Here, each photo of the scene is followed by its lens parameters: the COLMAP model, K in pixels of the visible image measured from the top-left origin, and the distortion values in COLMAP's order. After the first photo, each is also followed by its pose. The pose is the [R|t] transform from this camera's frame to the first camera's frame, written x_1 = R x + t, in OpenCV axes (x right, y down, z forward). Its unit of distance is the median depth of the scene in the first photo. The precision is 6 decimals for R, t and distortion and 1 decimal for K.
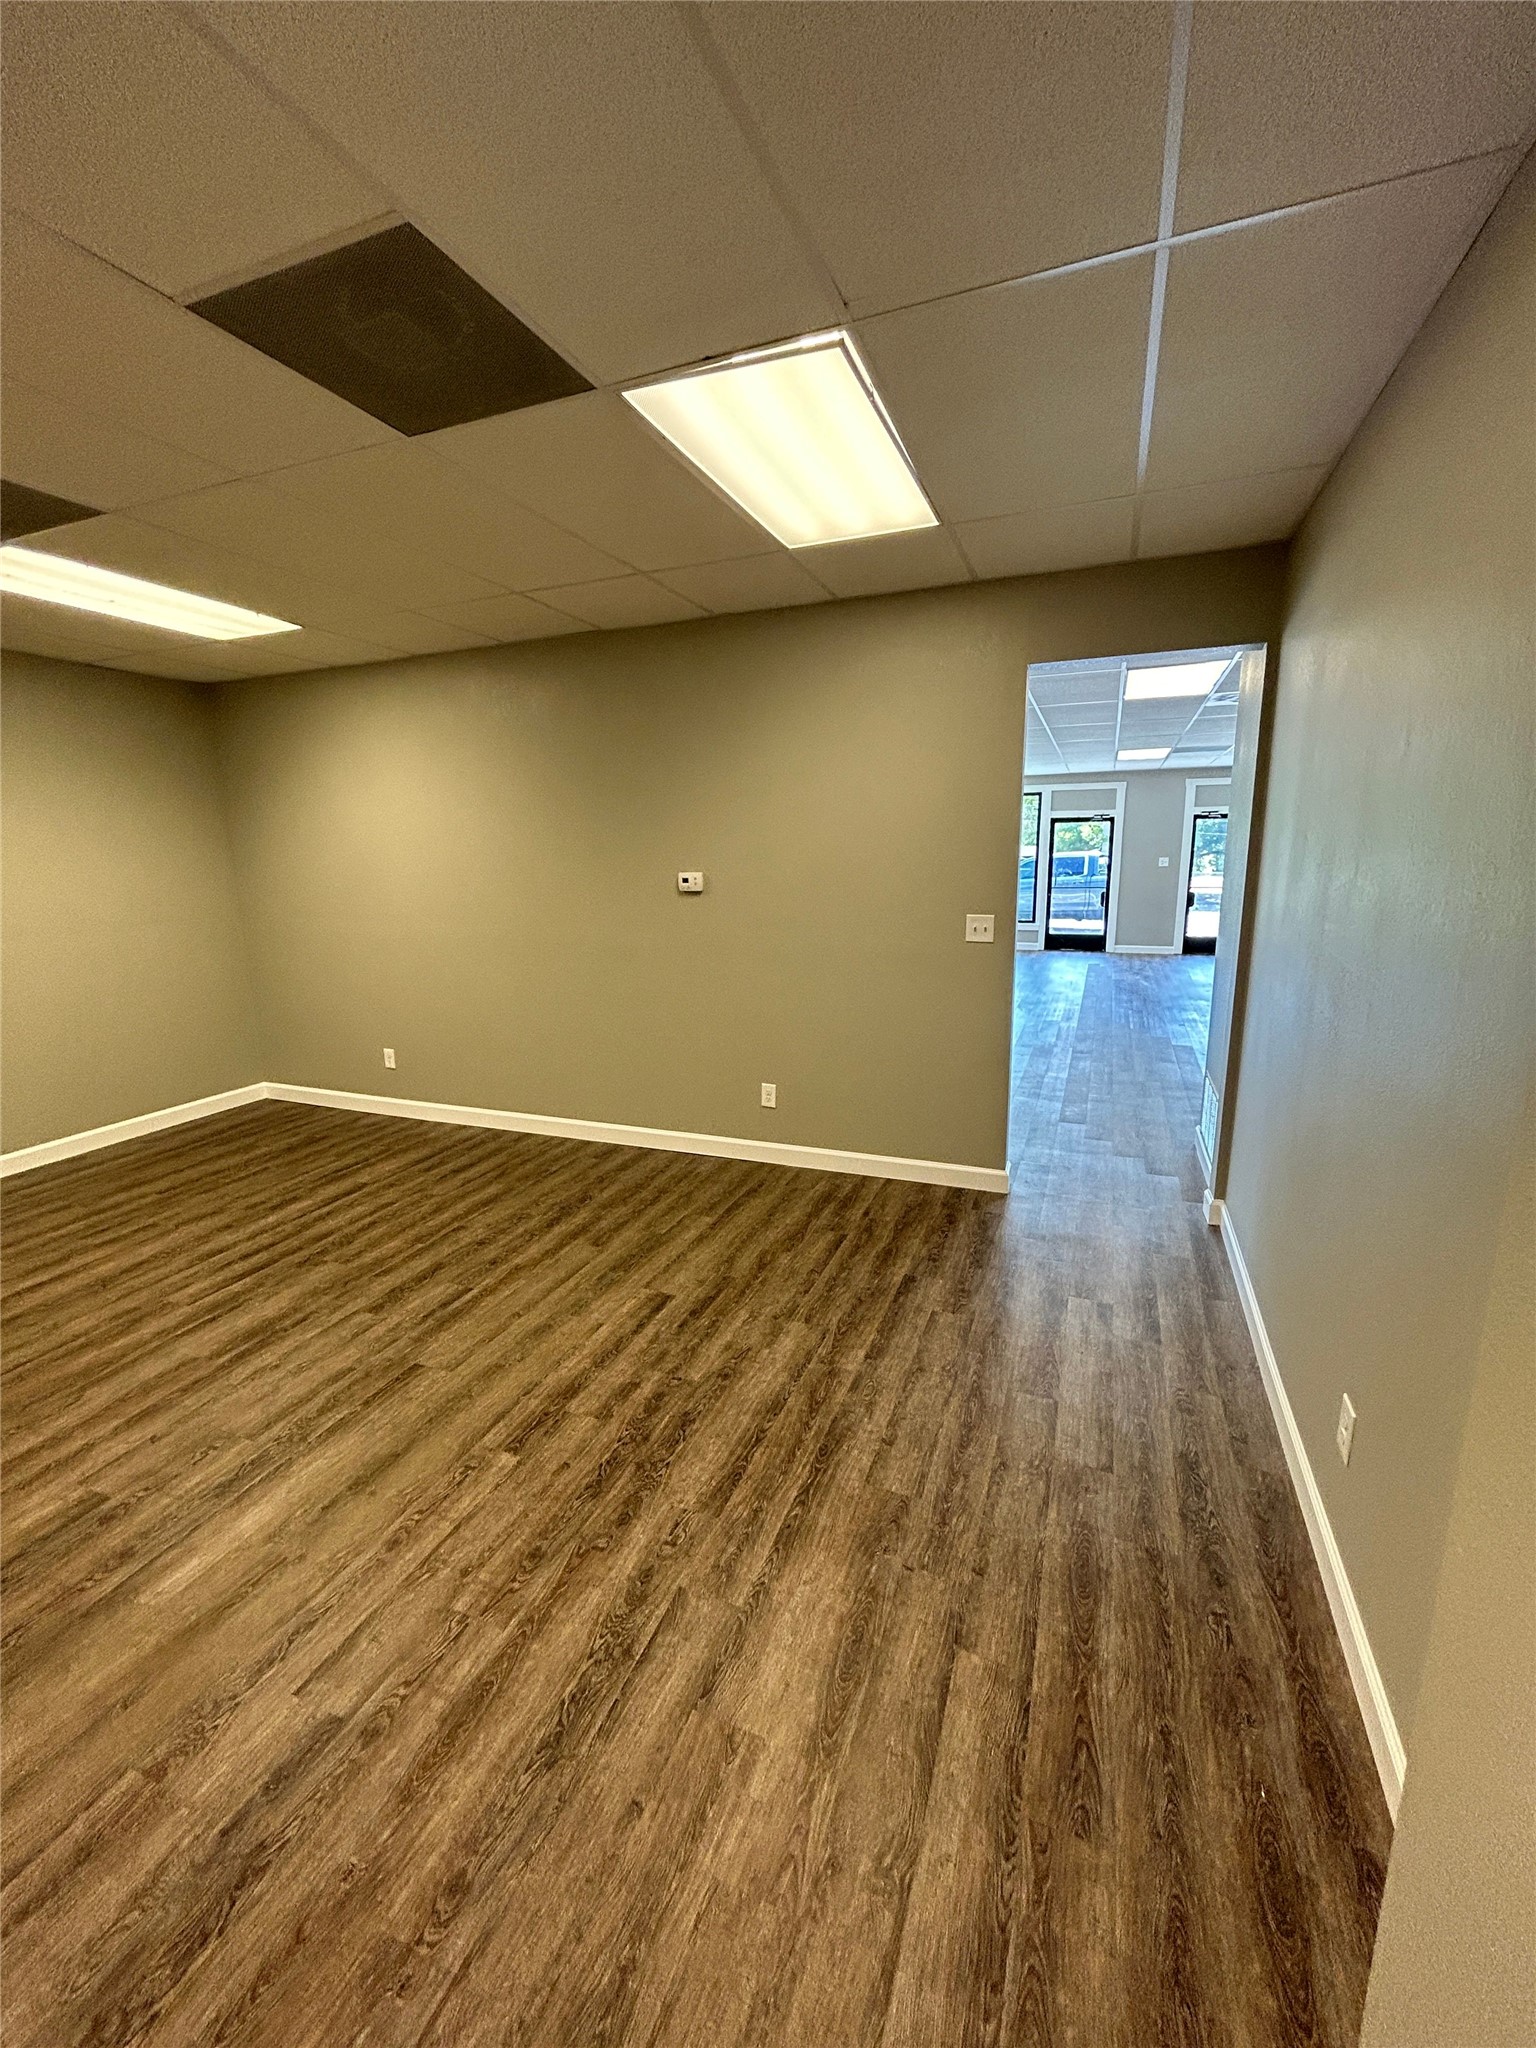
lens RADIAL K [[830.6, 0, 768.0], [0, 830.6, 1024.0], [0, 0, 1]] dist [-0.000828, 0.001512]
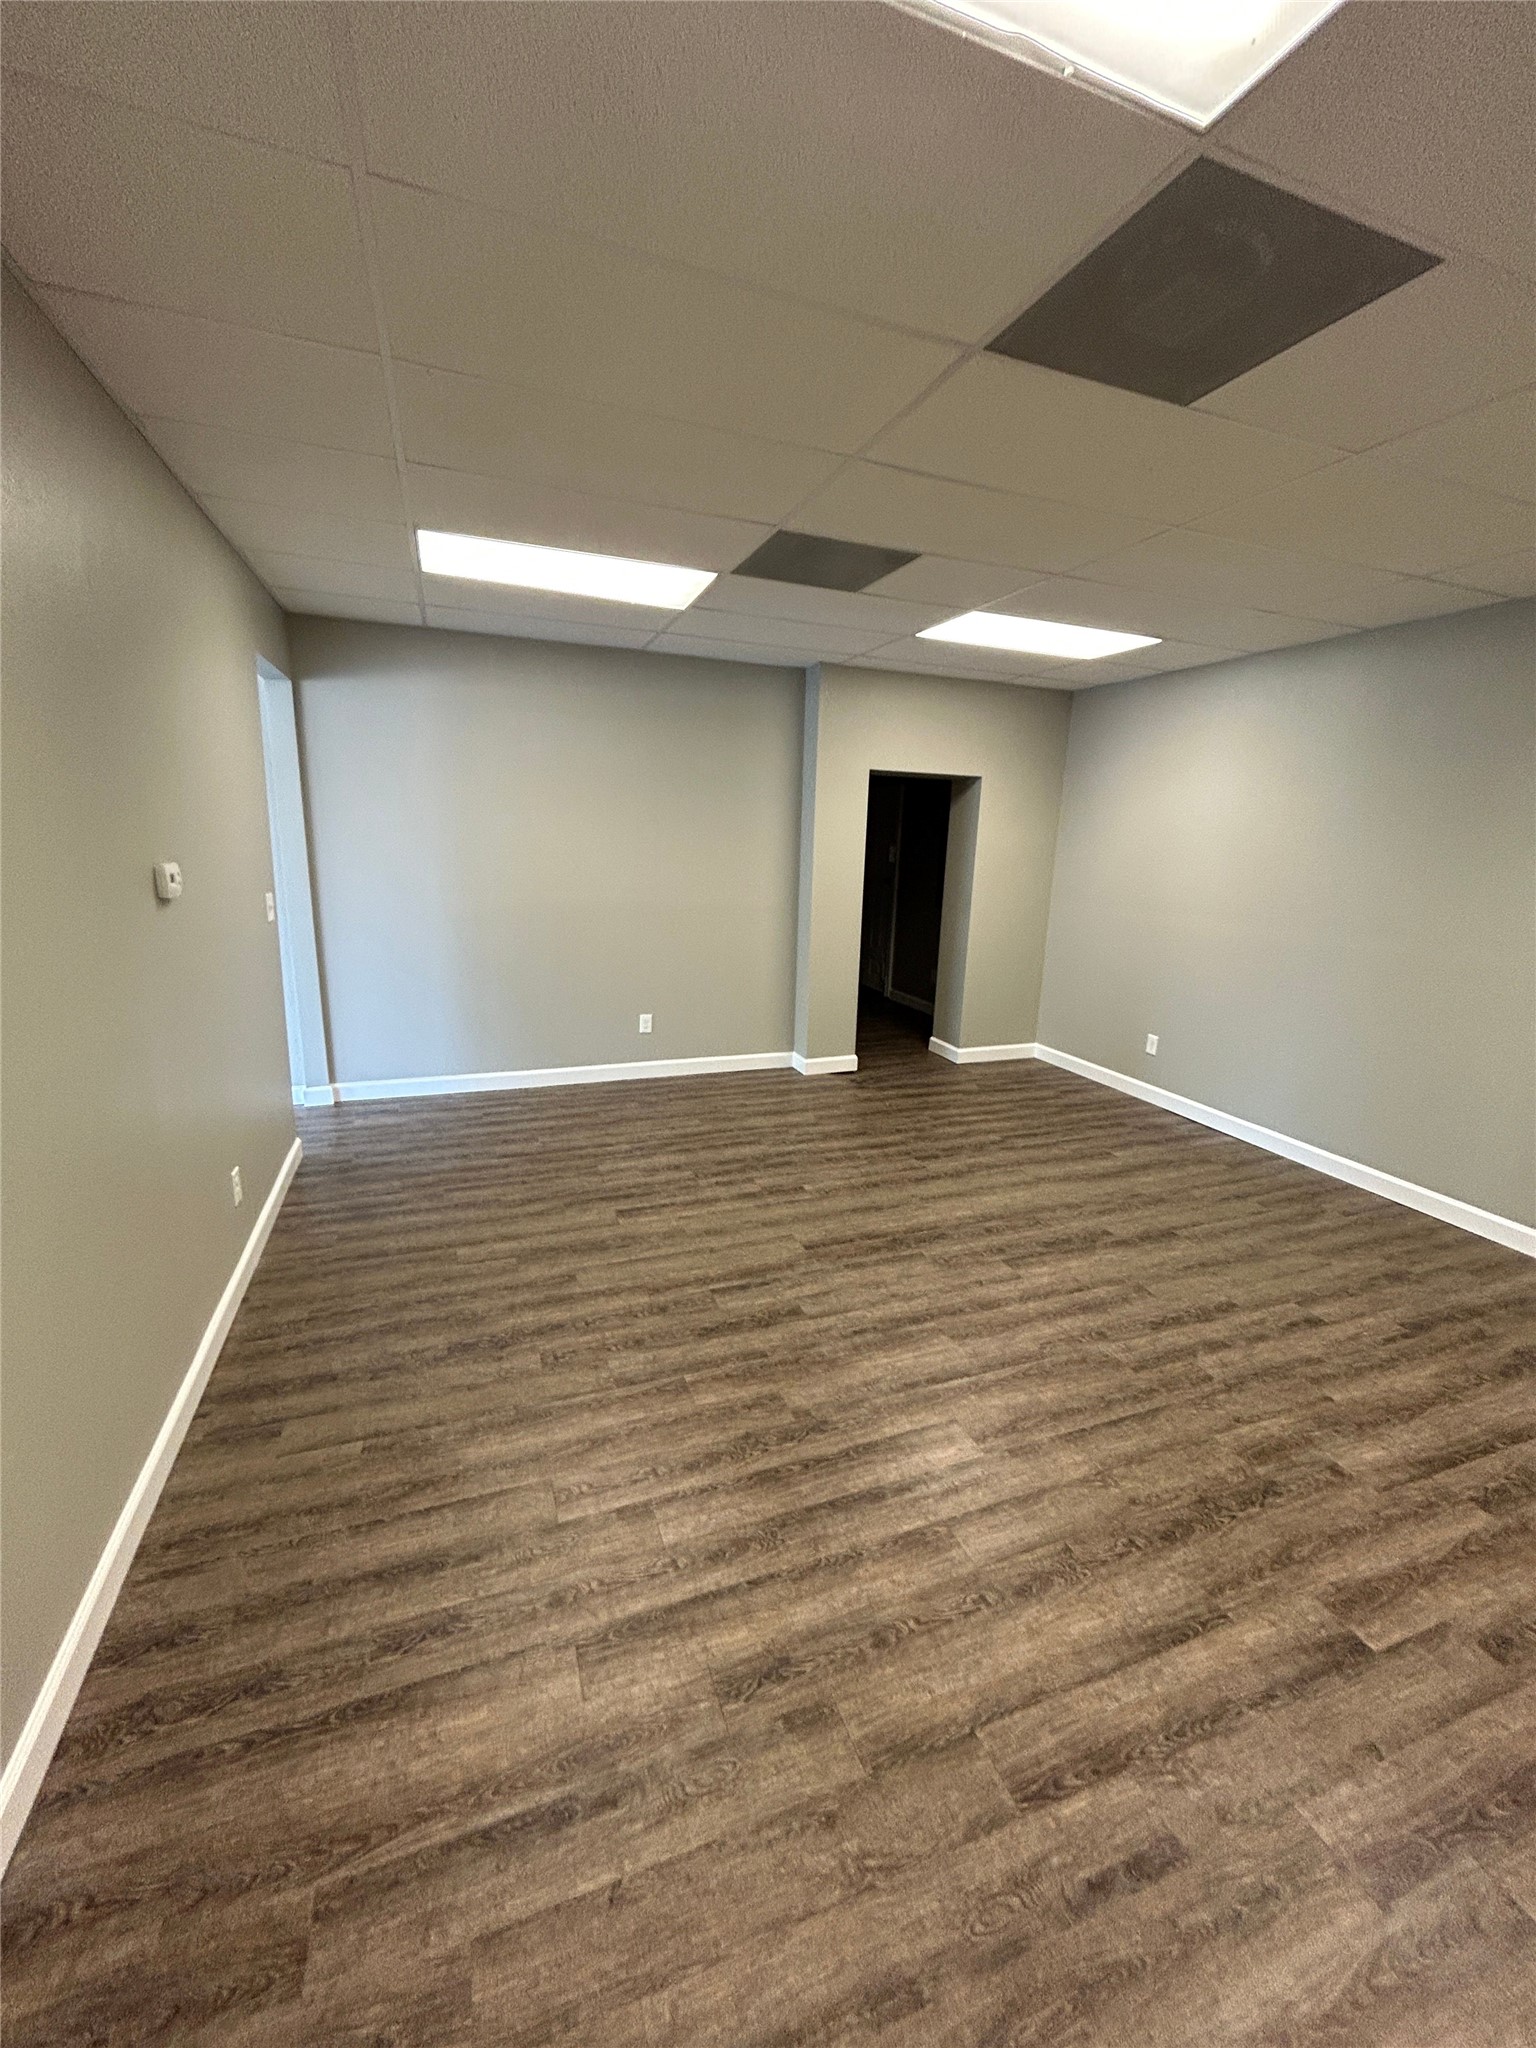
lens RADIAL K [[829.3, 0, 775.8], [0, 829.3, 1022.1], [0, 0, 1]] dist [0.000793, 0.000564]
pose [[-0.679028, -0.169709, 0.714227, -1.111614], [0.129557, 0.929938, 0.344136, -0.314793], [-0.722590, 0.326211, -0.609467, 1.523214]]
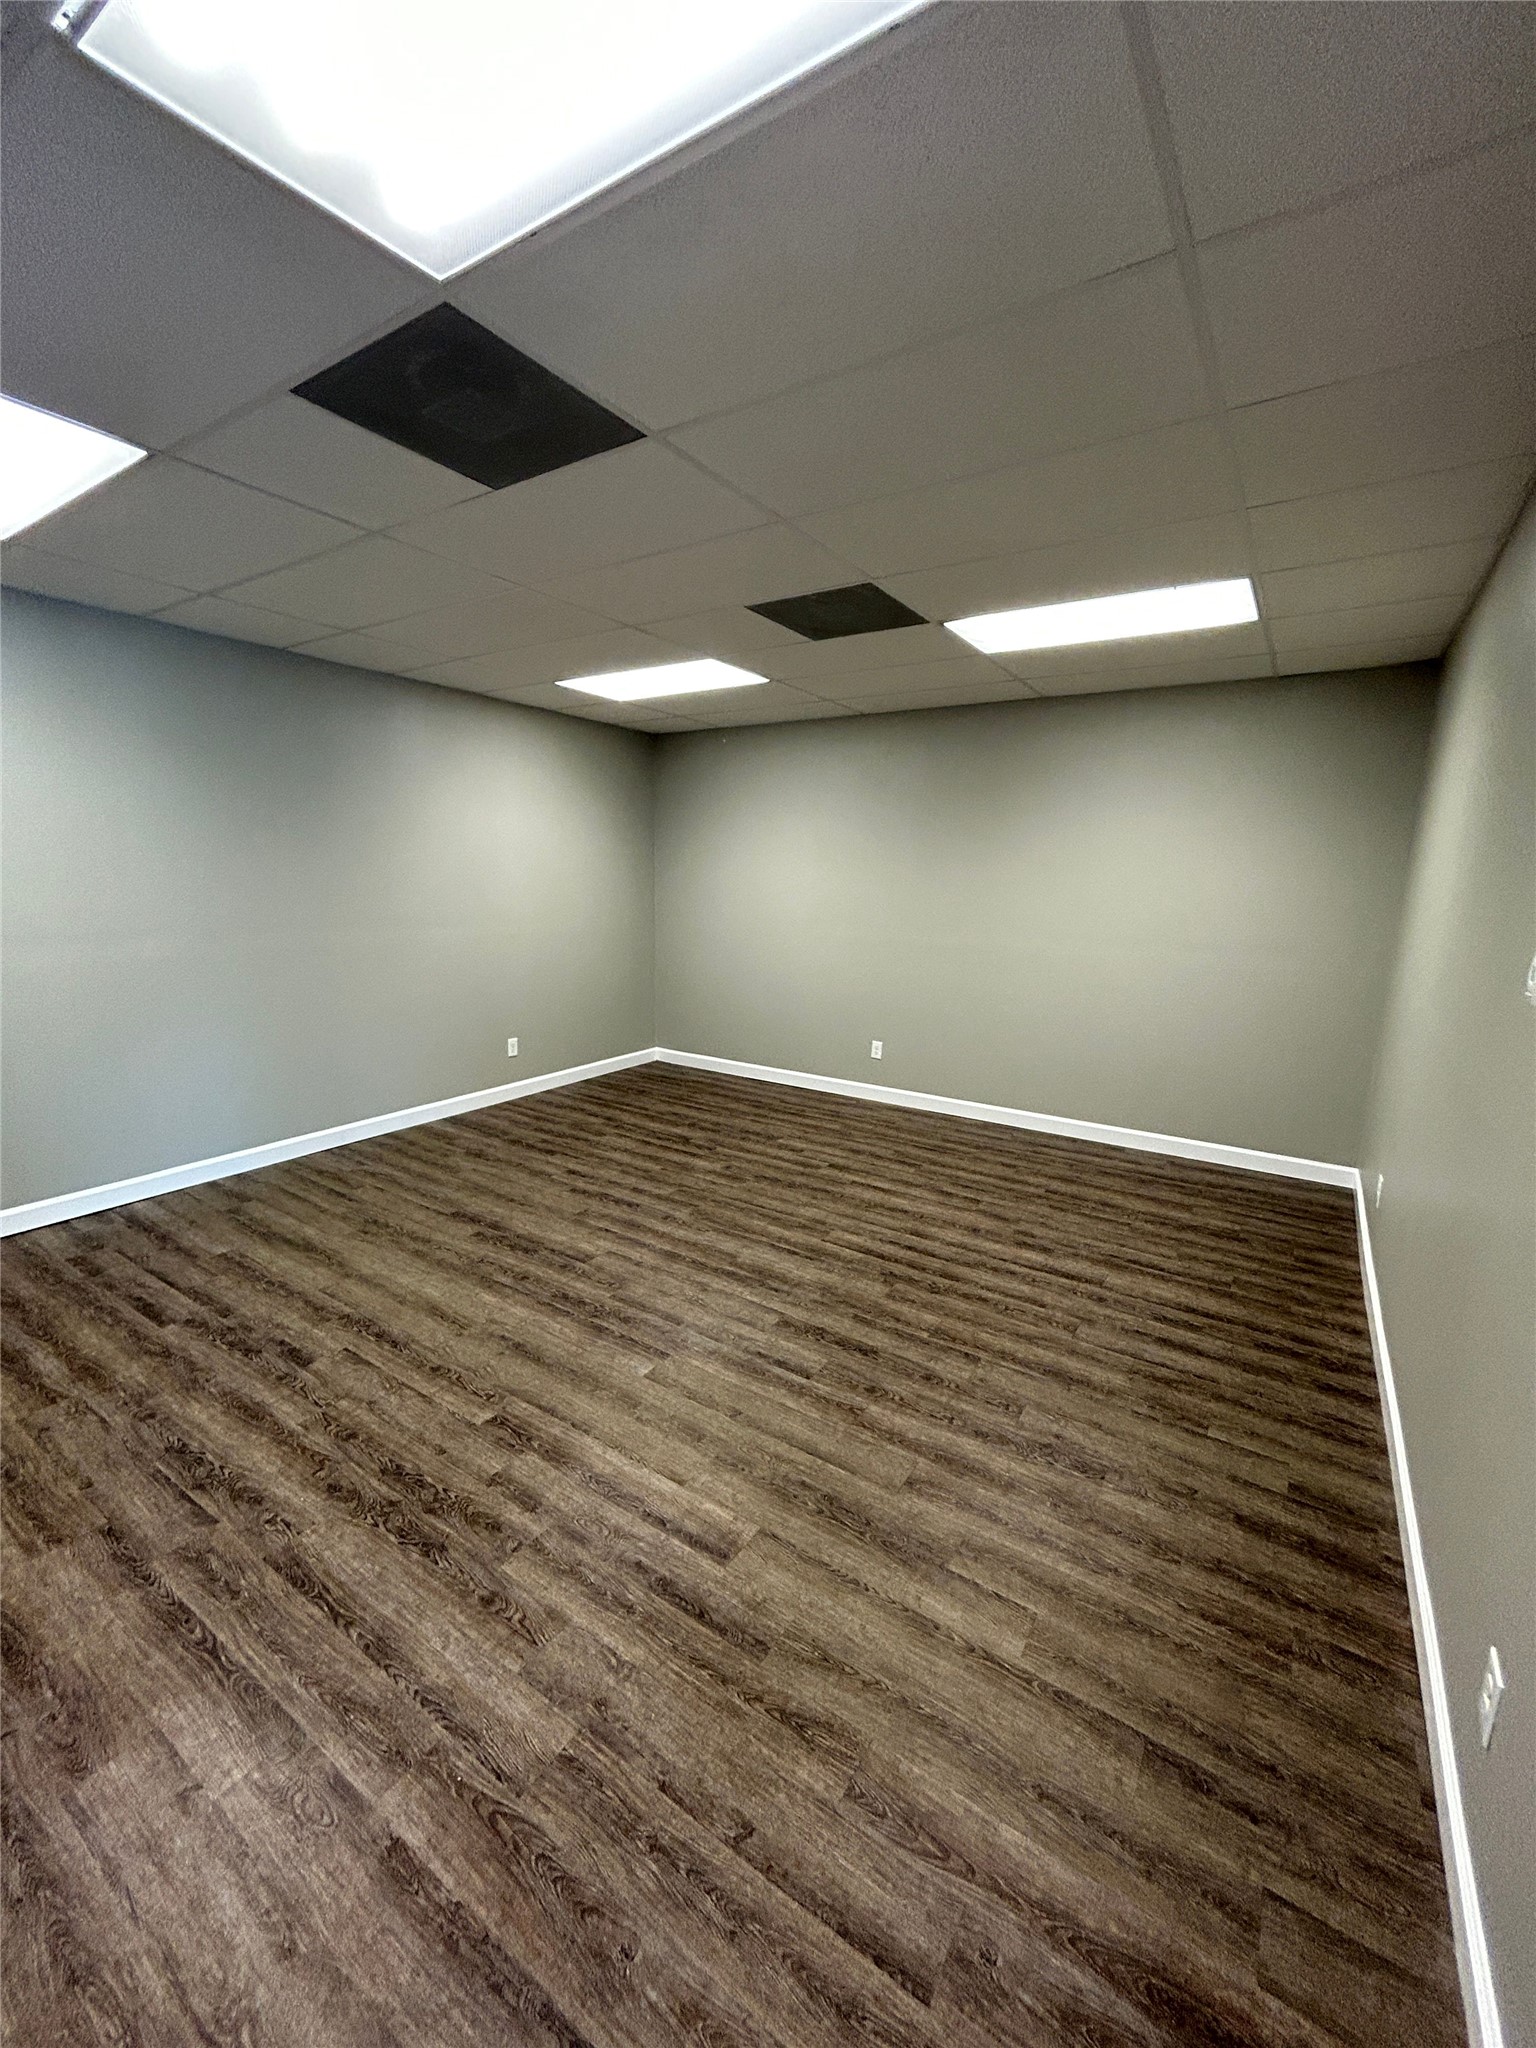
lens RADIAL K [[829.3, 0, 775.8], [0, 829.3, 1022.1], [0, 0, 1]] dist [0.000793, 0.000564]
pose [[-0.194212, 0.189283, -0.962525, 0.430964], [-0.217214, 0.948552, 0.230363, -0.233839], [0.956609, 0.253813, -0.143105, 1.058795]]
